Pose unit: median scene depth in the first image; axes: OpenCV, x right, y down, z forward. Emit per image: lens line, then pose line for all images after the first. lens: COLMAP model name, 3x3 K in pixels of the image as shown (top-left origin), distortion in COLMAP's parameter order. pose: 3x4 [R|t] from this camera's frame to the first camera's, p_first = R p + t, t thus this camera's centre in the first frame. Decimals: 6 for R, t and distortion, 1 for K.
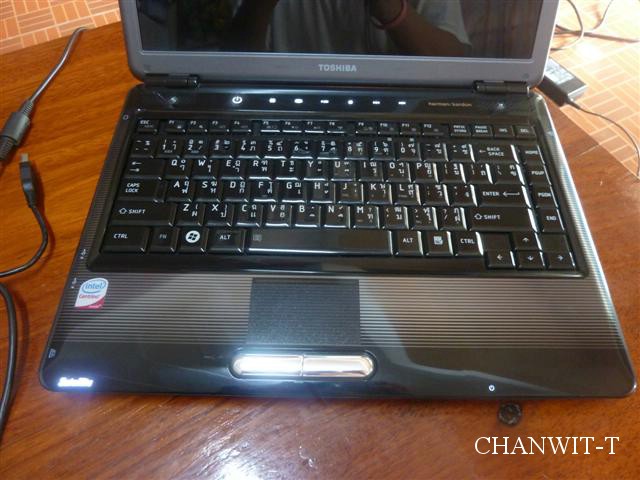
lens RADIAL K [[511.8, 0, 321.2], [0, 511.8, 252.5], [0, 0, 1]] dist [-0.047756, 0.002411]
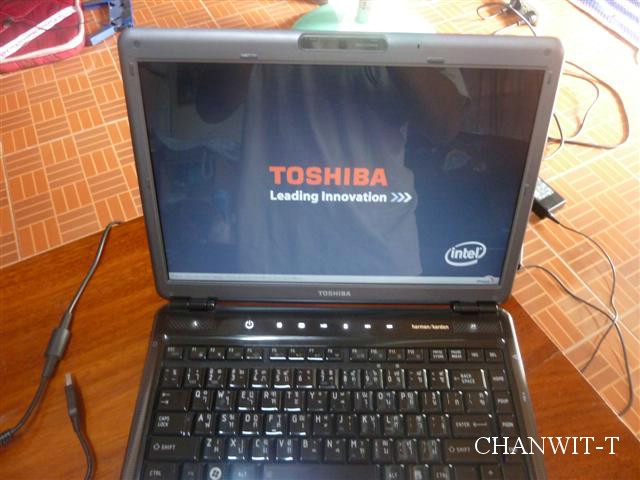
lens RADIAL K [[514.4, 0, 320.0], [0, 514.4, 240.0], [0, 0, 1]] dist [-0.035448, -0.006473]
pose [[0.999995, -0.002385, 0.002031, -0.004019], [0.002486, 0.998704, -0.050842, -0.450801], [-0.001907, 0.050847, 0.998705, -0.204342]]
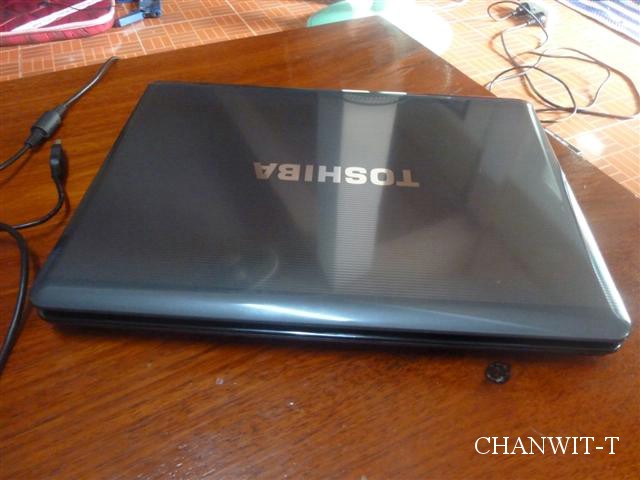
lens RADIAL K [[514.4, 0, 320.0], [0, 514.4, 240.0], [0, 0, 1]] dist [-0.035448, -0.006473]
pose [[0.998990, 0.037884, -0.024169, 0.030097], [-0.042164, 0.976247, -0.212520, 0.228907], [0.015544, 0.213325, 0.976858, -0.033069]]
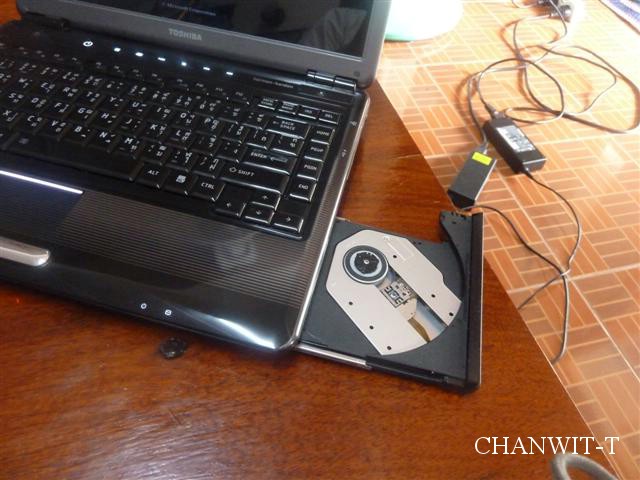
lens RADIAL K [[514.4, 0, 320.0], [0, 514.4, 240.0], [0, 0, 1]] dist [-0.035448, -0.006473]
pose [[0.970054, 0.220515, -0.101822, 0.547562], [-0.233403, 0.962314, -0.139552, 0.150289], [0.067212, 0.159138, 0.984966, 0.019873]]
